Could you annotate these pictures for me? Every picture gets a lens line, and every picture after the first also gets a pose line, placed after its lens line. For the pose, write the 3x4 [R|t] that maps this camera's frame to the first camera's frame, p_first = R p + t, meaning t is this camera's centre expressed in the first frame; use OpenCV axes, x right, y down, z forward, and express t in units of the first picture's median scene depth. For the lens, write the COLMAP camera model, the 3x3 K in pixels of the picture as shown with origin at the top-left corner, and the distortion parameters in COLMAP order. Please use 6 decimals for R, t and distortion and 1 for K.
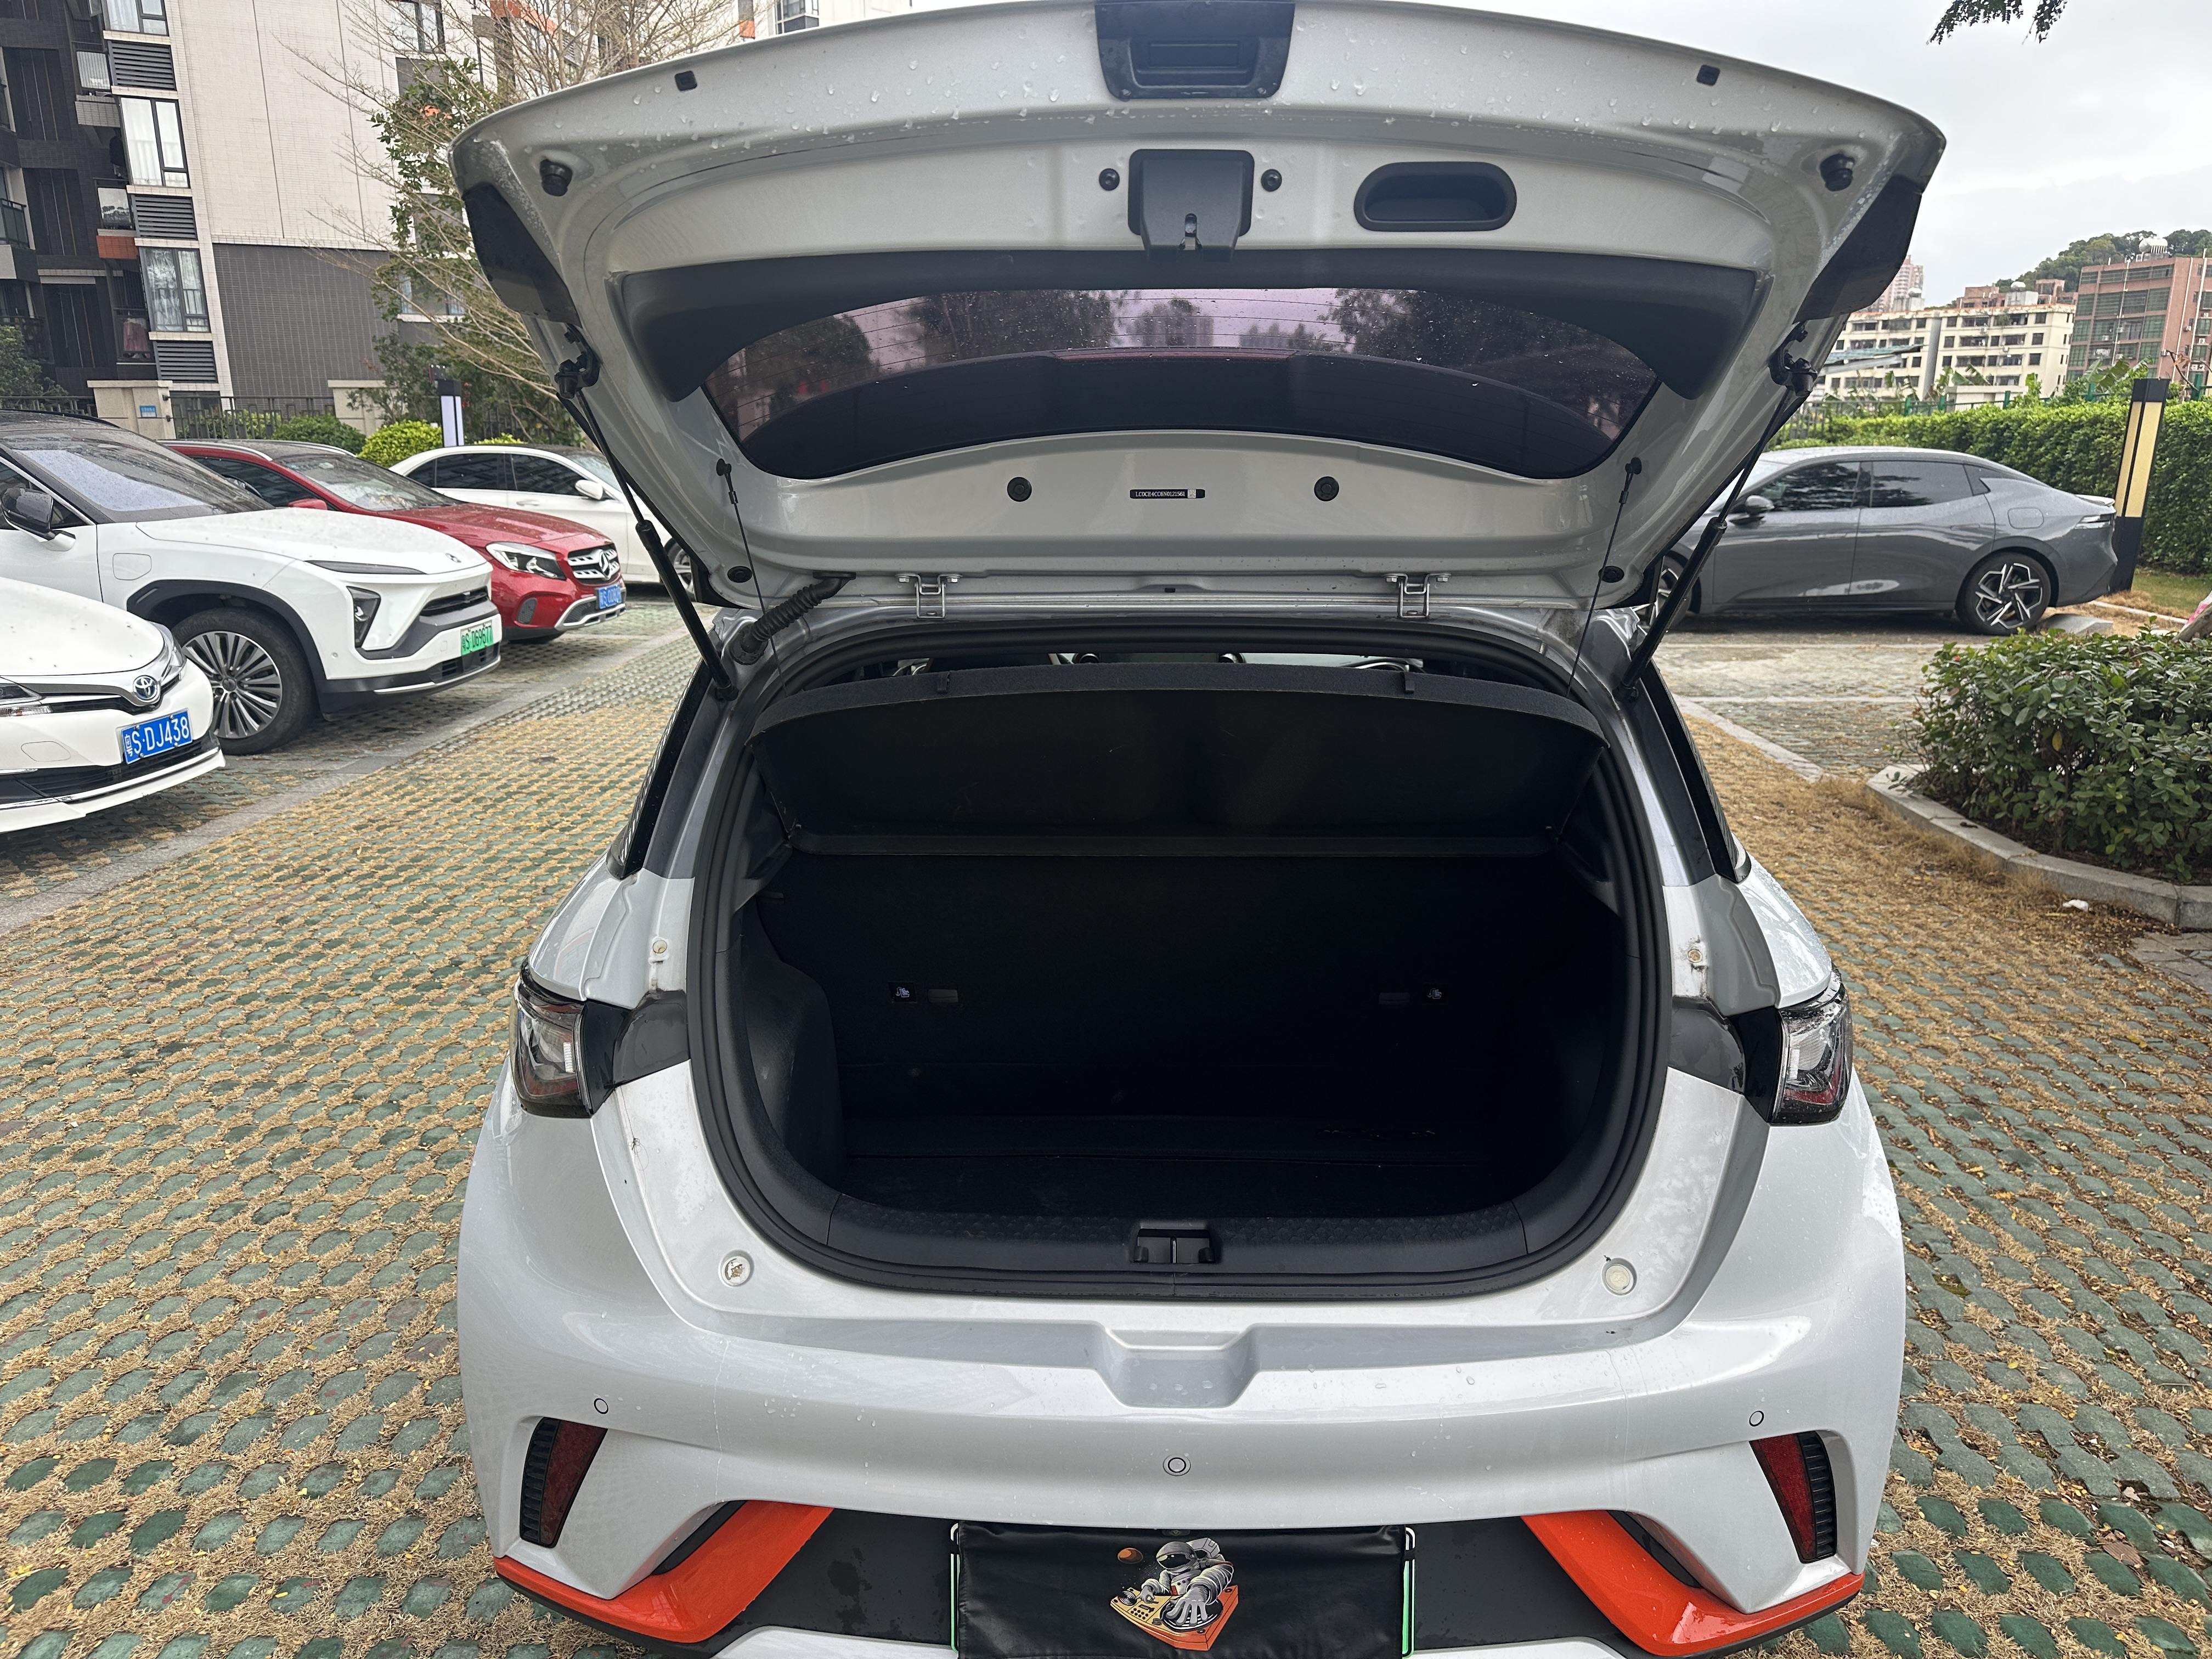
lens RADIAL K [[1571.7, 0, 1113.8], [0, 1571.7, 842.1], [0, 0, 1]] dist [0.022412, -0.017636]
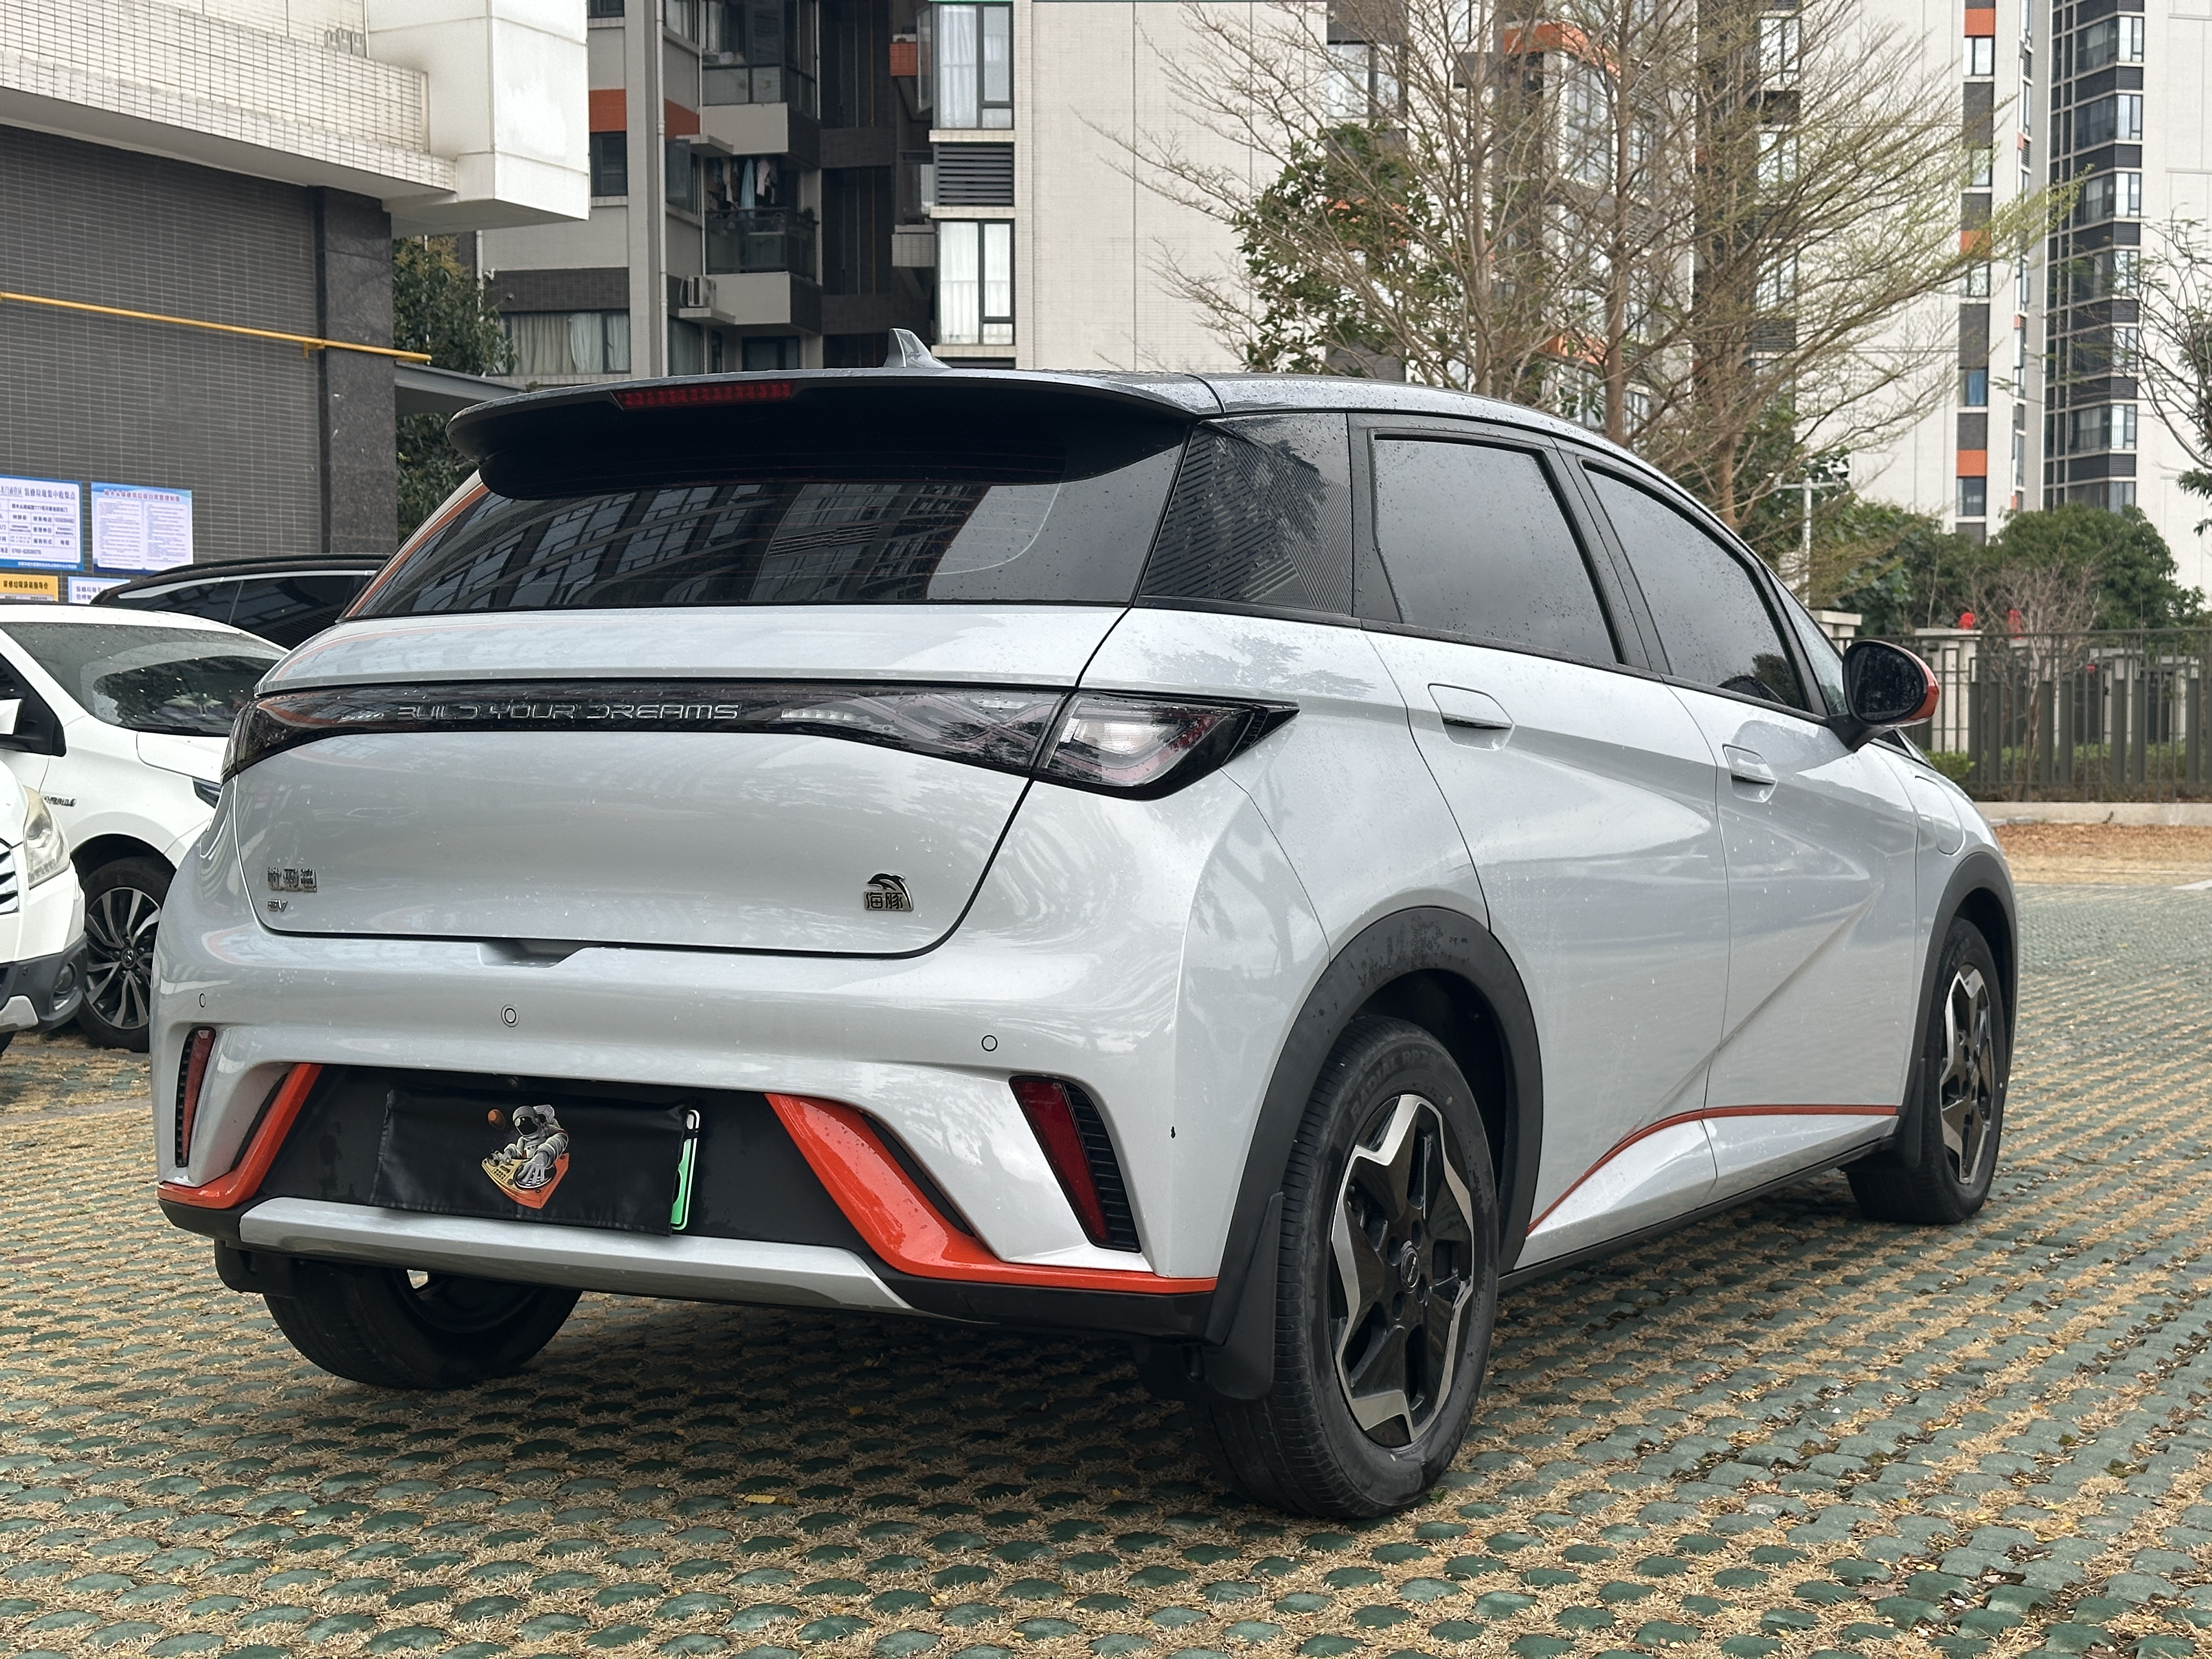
lens RADIAL K [[3075.9, 0, 1117.0], [0, 3075.9, 821.5], [0, 0, 1]] dist [0.093028, 0.000000]
pose [[0.881888, 0.014159, -0.471247, 0.290571], [-0.120627, 0.973055, -0.196504, 0.122520], [0.455767, 0.230139, 0.859833, -0.159204]]
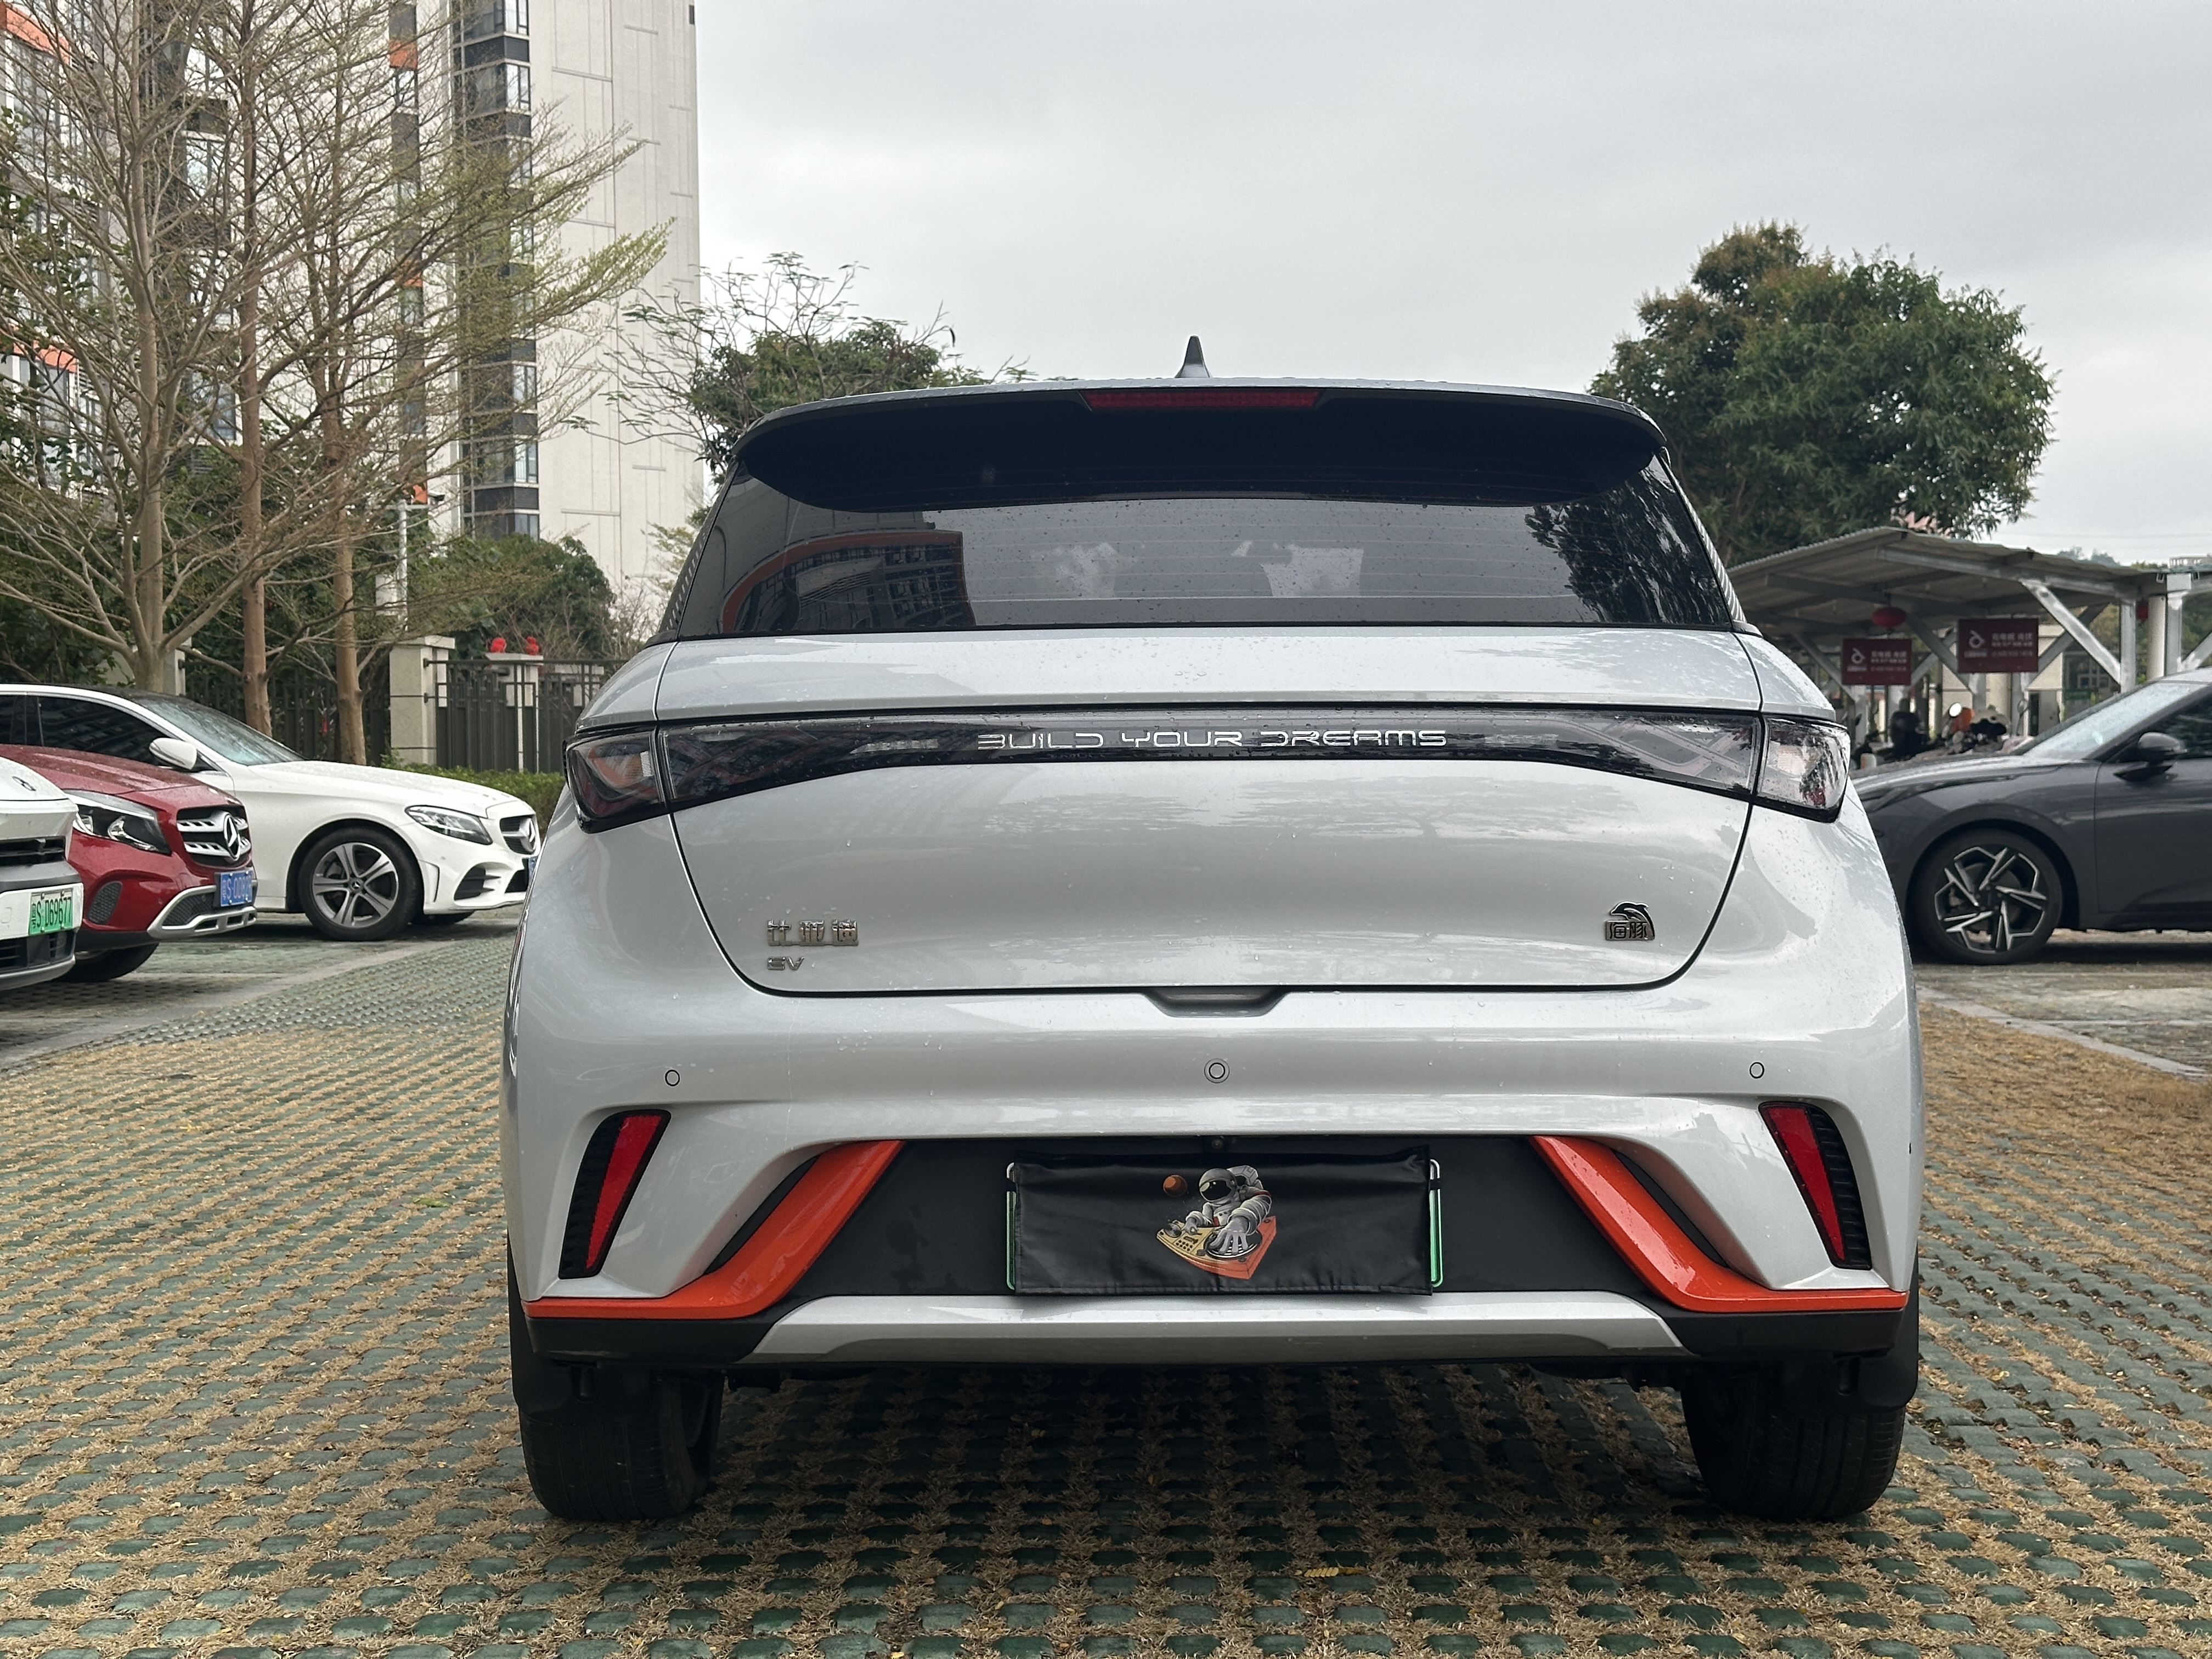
lens RADIAL K [[3075.9, 0, 1111.6], [0, 3075.9, 830.2], [0, 0, 1]] dist [0.093028, 0.000000]
pose [[0.999848, -0.005362, 0.016582, -0.012760], [0.009034, 0.973149, -0.230000, 0.135058], [-0.014903, 0.230115, 0.973049, -0.211143]]
